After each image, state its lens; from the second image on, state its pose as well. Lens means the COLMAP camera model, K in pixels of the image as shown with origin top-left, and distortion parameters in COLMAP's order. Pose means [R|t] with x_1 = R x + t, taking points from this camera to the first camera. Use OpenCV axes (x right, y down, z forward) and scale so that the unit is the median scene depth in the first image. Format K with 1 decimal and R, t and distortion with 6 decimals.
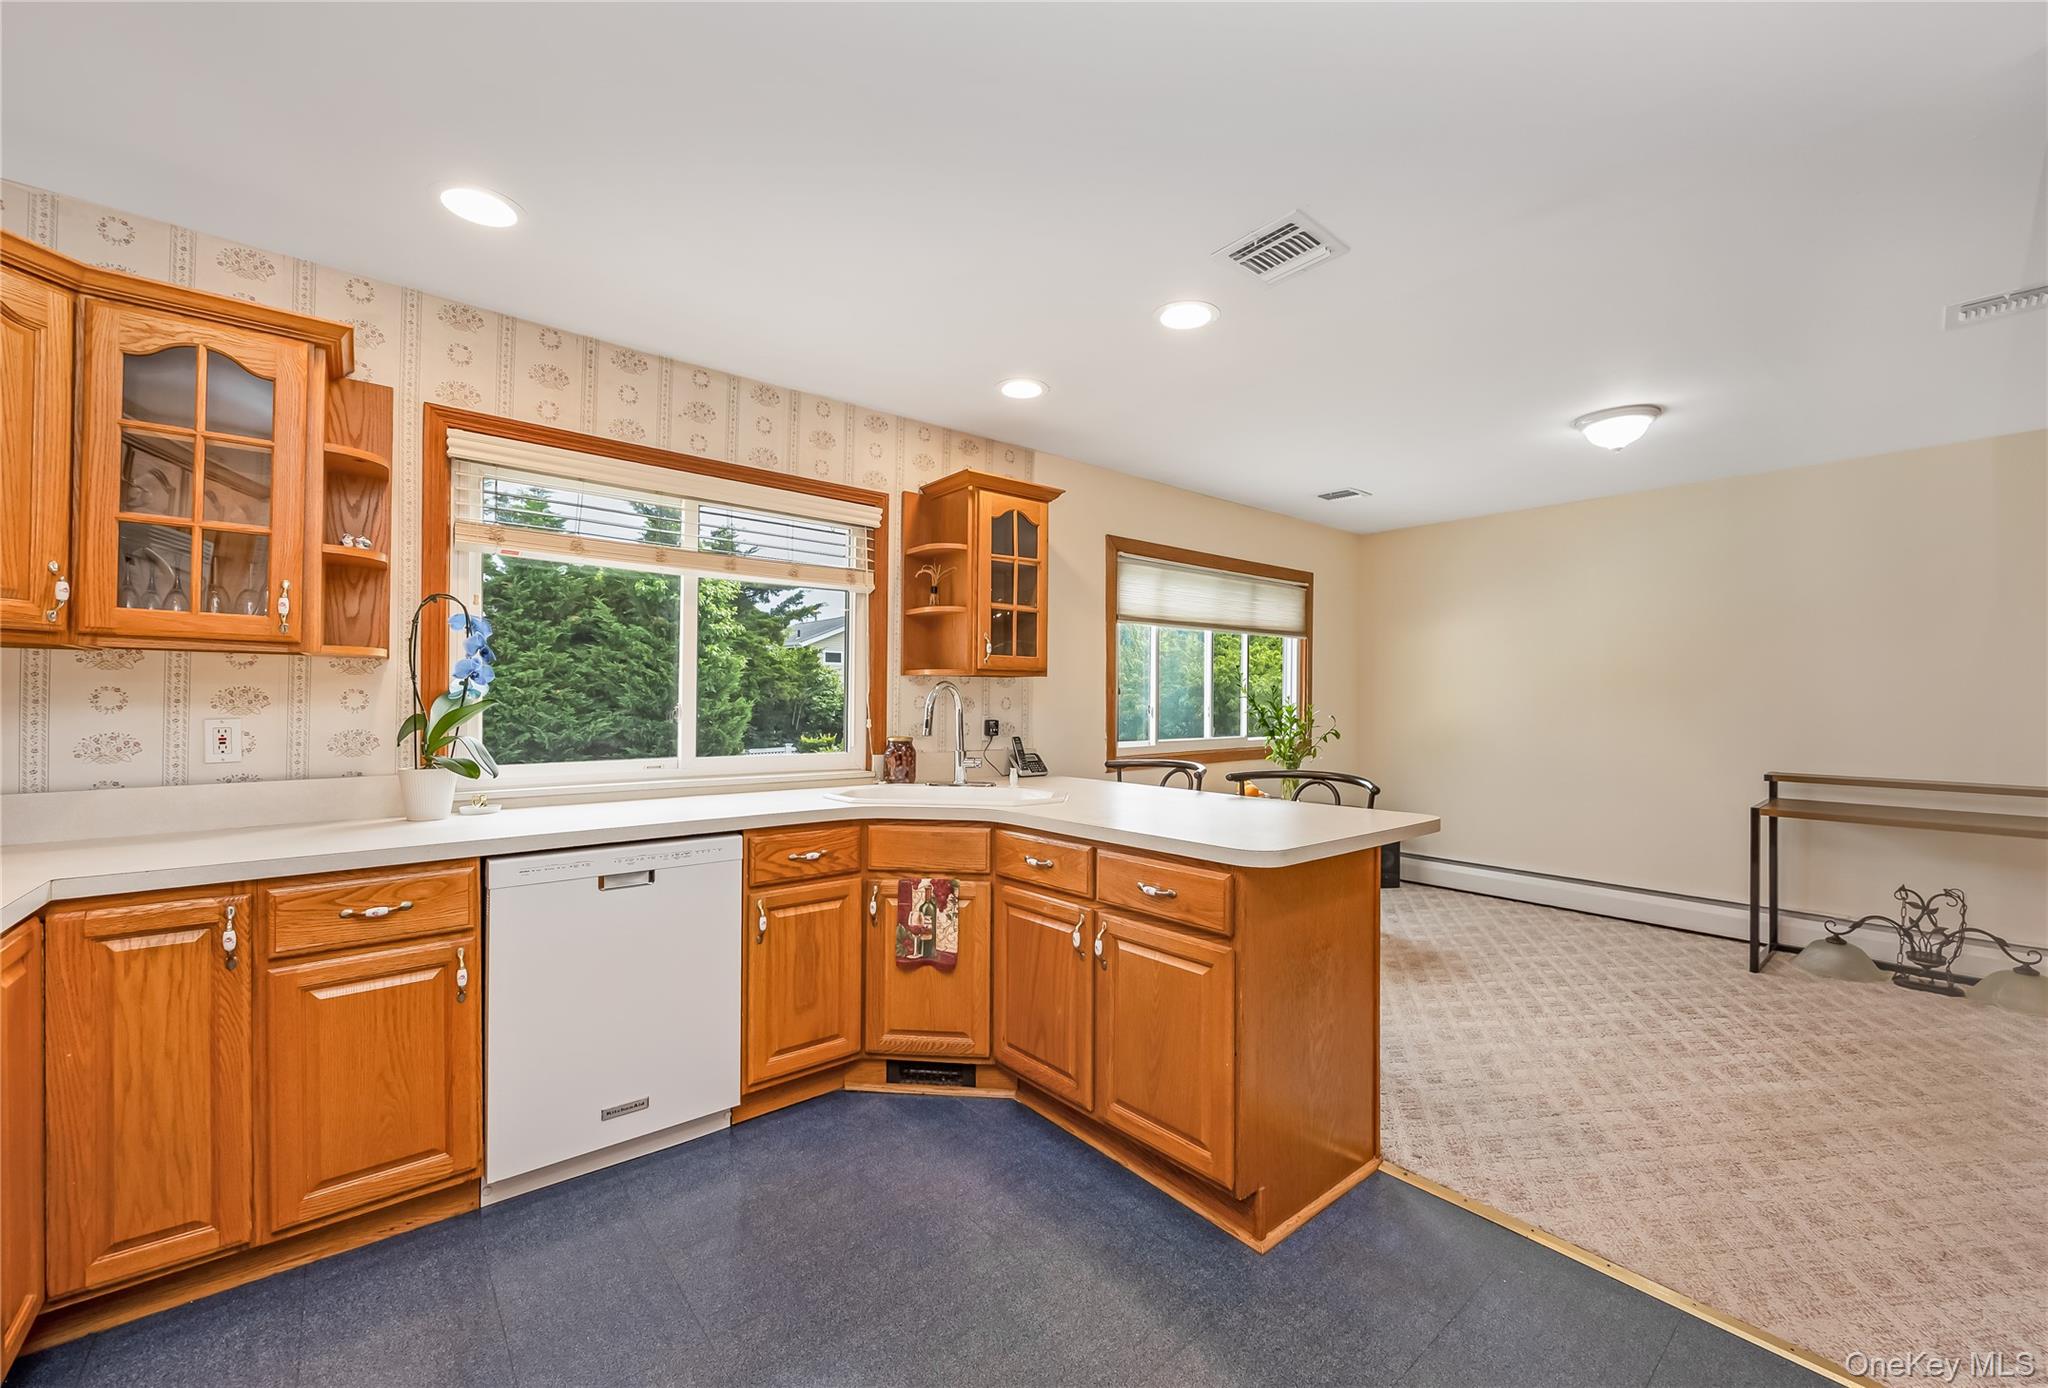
lens RADIAL K [[796.9, 0, 1043.4], [0, 796.9, 697.1], [0, 0, 1]] dist [-0.003058, 0.000285]
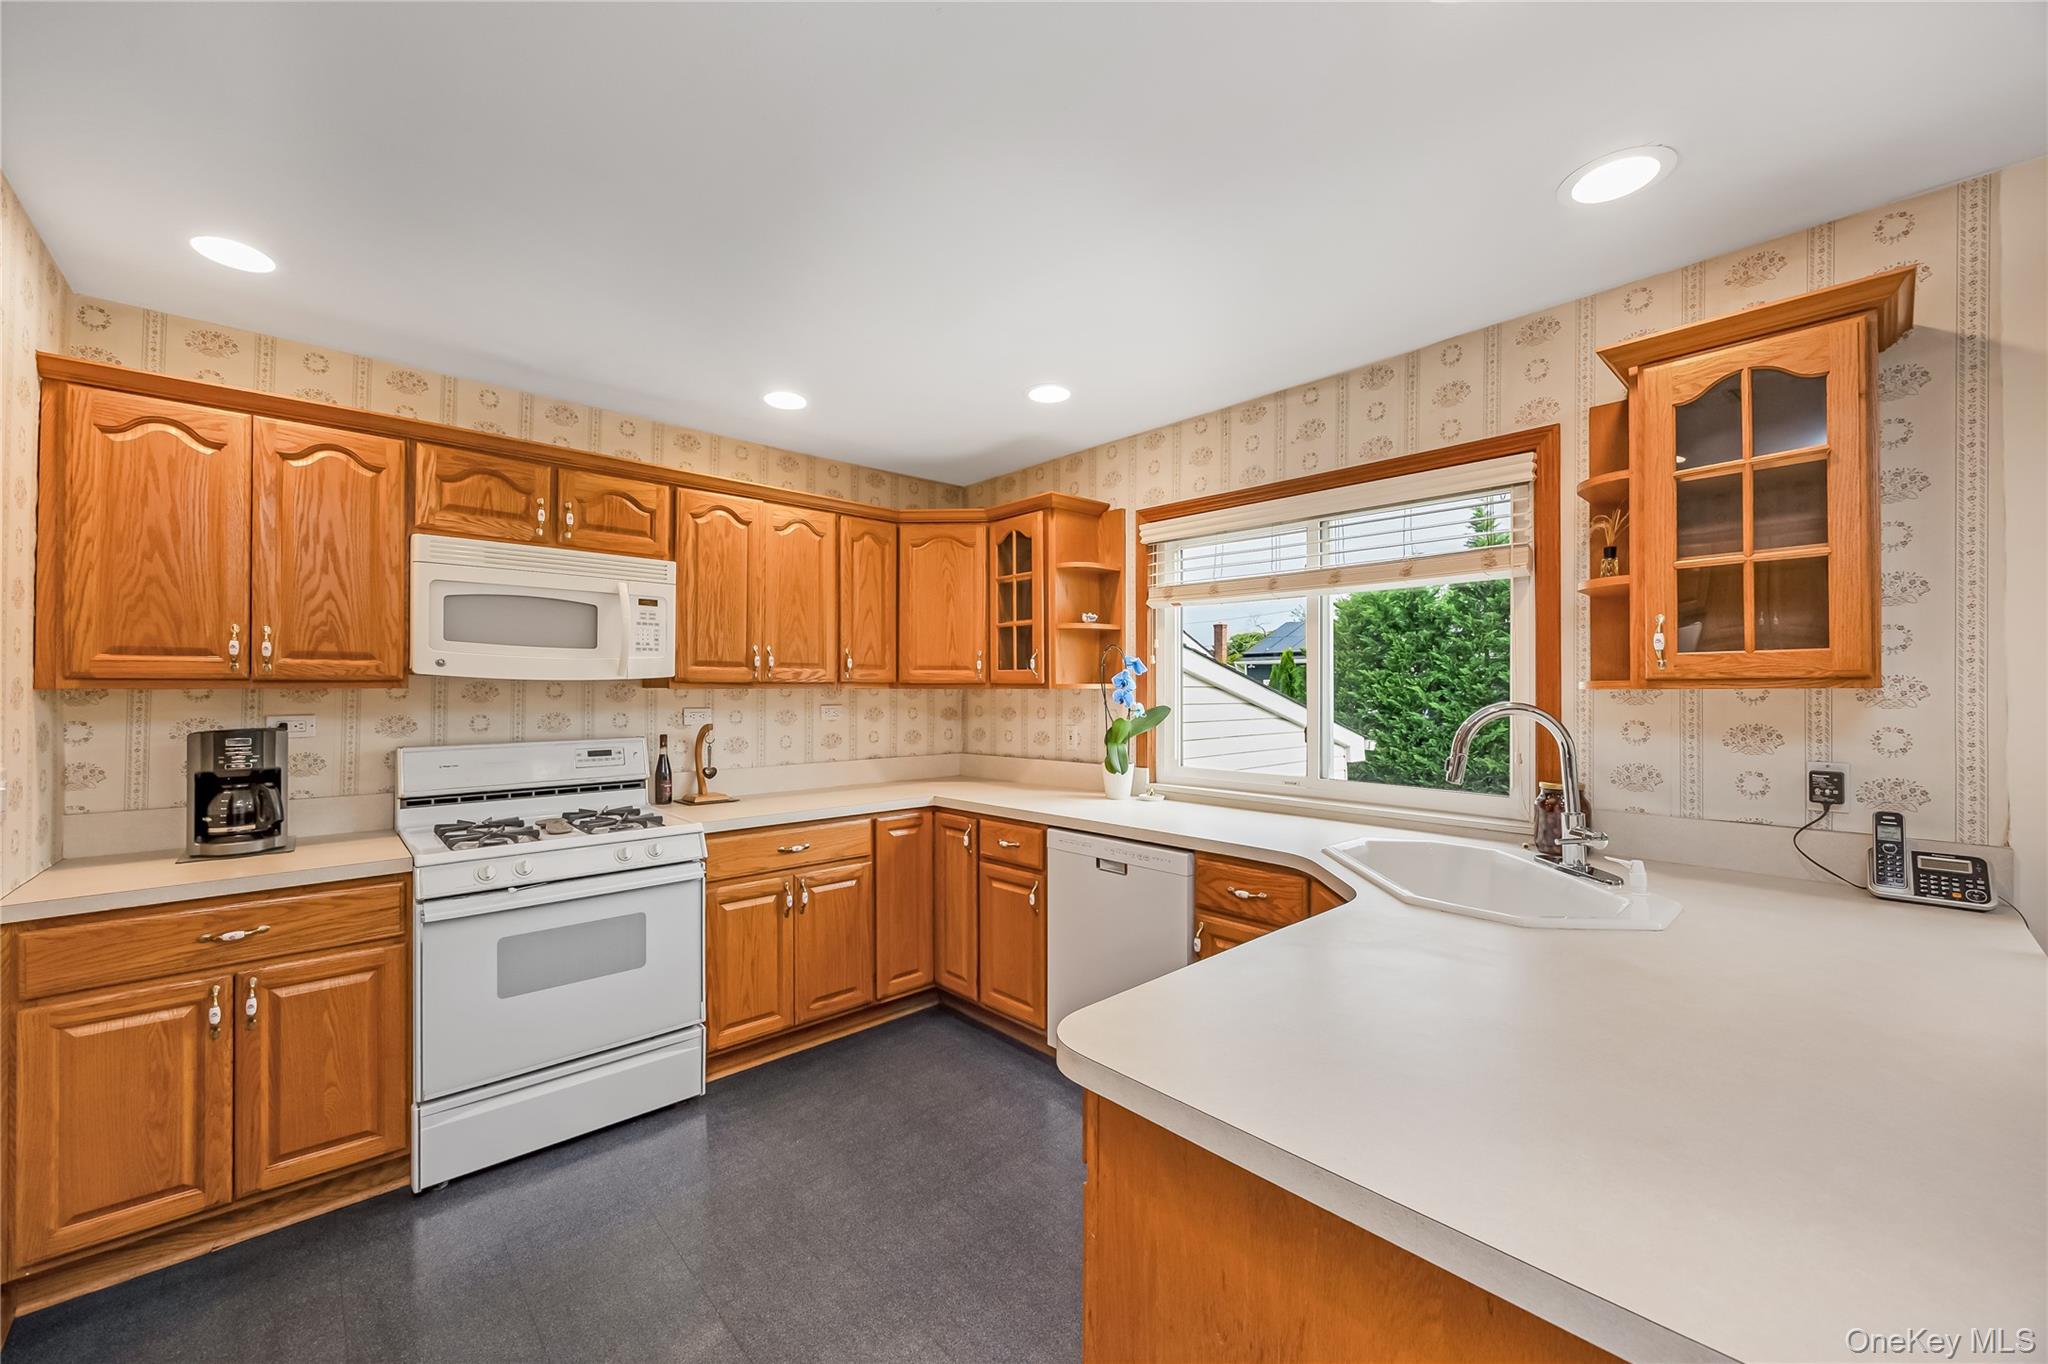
lens RADIAL K [[796.9, 0, 1029.7], [0, 796.9, 684.4], [0, 0, 1]] dist [-0.003058, 0.000285]
pose [[0.047318, -0.012480, -0.998802, 0.423896], [0.006043, 0.999907, -0.012207, -0.024551], [0.998862, -0.005458, 0.047389, 0.473639]]
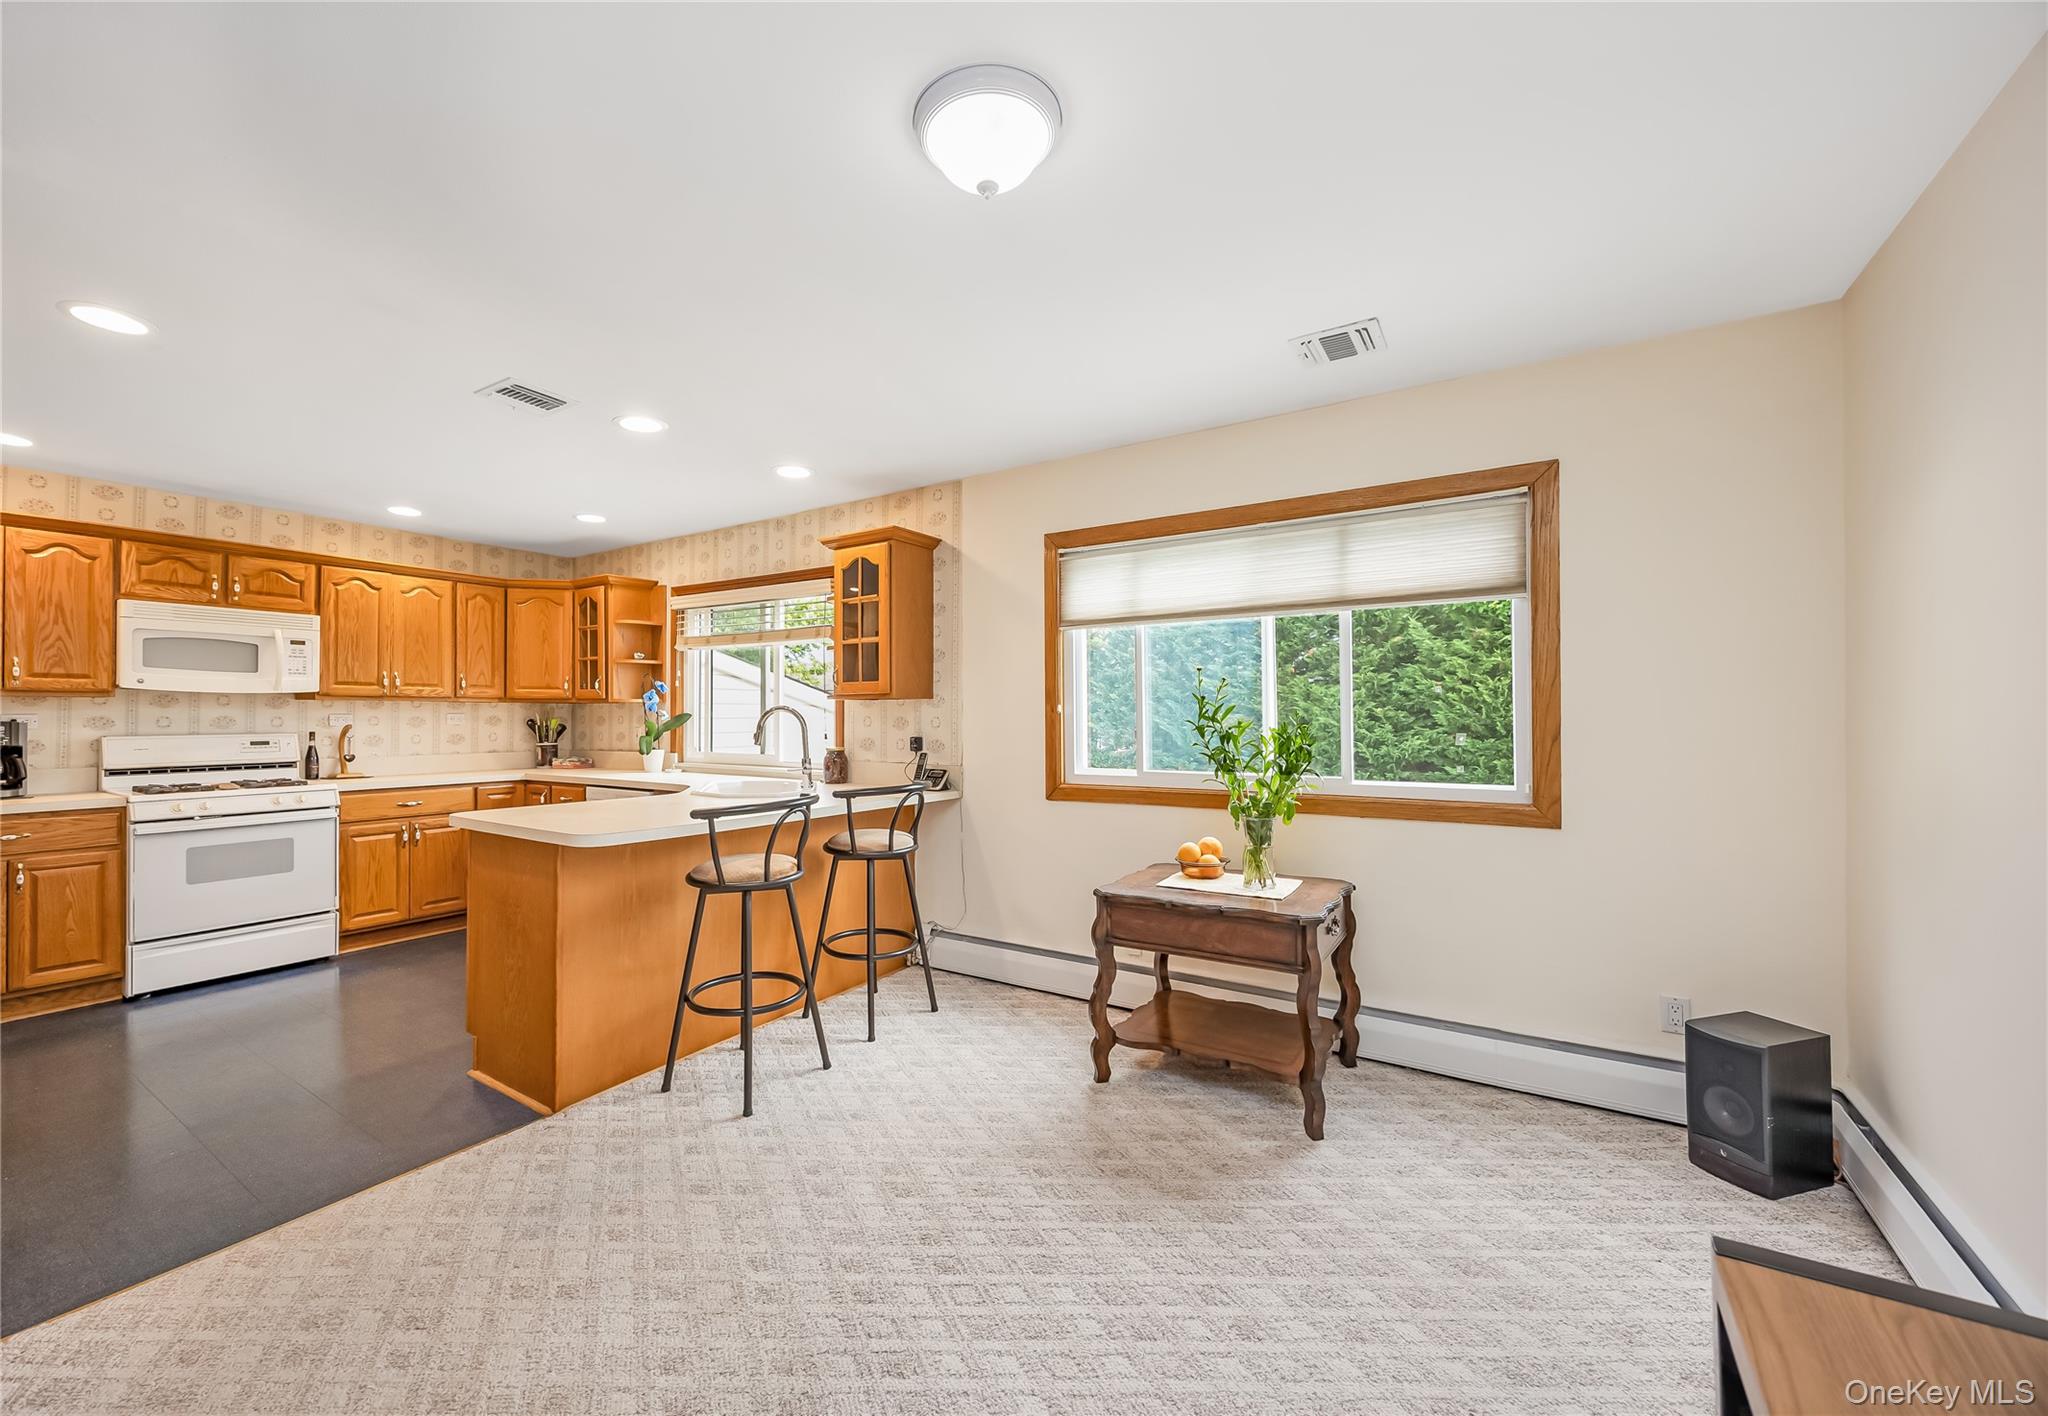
lens RADIAL K [[811.3, 0, 1000.2], [0, 811.3, 711.4], [0, 0, 1]] dist [-0.005482, 0.000484]
pose [[0.287432, -0.010065, -0.957748, 1.079653], [0.006432, 0.999943, -0.008578, 0.002929], [0.957779, -0.003695, 0.287480, 0.792898]]
